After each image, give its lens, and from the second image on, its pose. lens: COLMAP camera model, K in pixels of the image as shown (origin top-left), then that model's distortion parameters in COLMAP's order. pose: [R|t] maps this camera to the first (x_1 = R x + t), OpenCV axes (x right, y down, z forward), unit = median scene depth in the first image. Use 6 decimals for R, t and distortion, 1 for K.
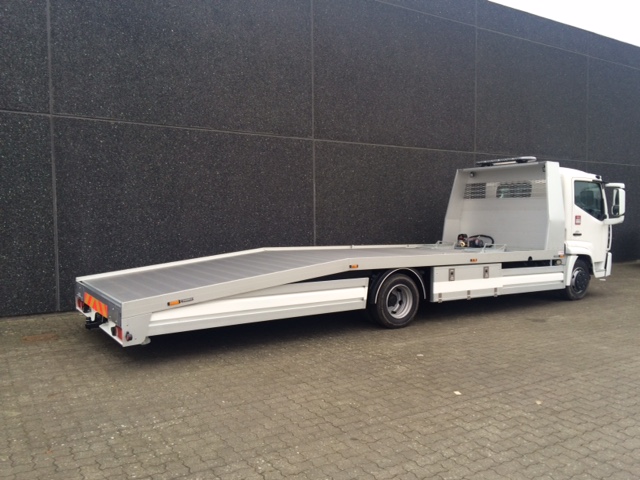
lens RADIAL K [[554.6, 0, 320.8], [0, 554.6, 239.9], [0, 0, 1]] dist [0.021254, 0.002761]
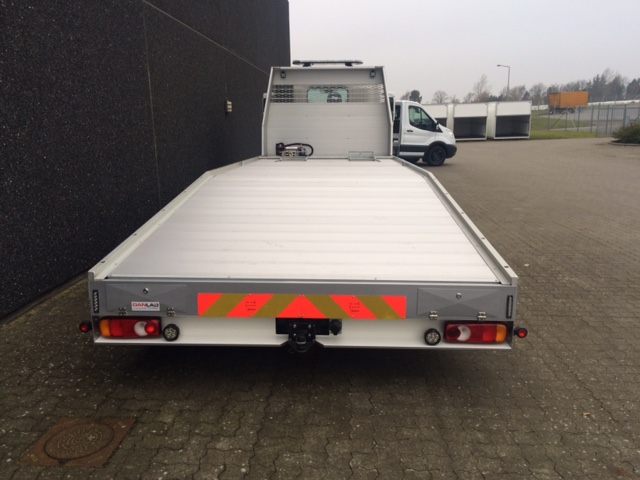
lens RADIAL K [[554.6, 0, 320.6], [0, 554.6, 240.8], [0, 0, 1]] dist [0.021254, 0.002761]
pose [[0.574540, -0.172004, 0.800199, -0.462735], [0.044402, 0.982779, 0.179370, -0.013267], [-0.817271, -0.067525, 0.572284, 0.437224]]
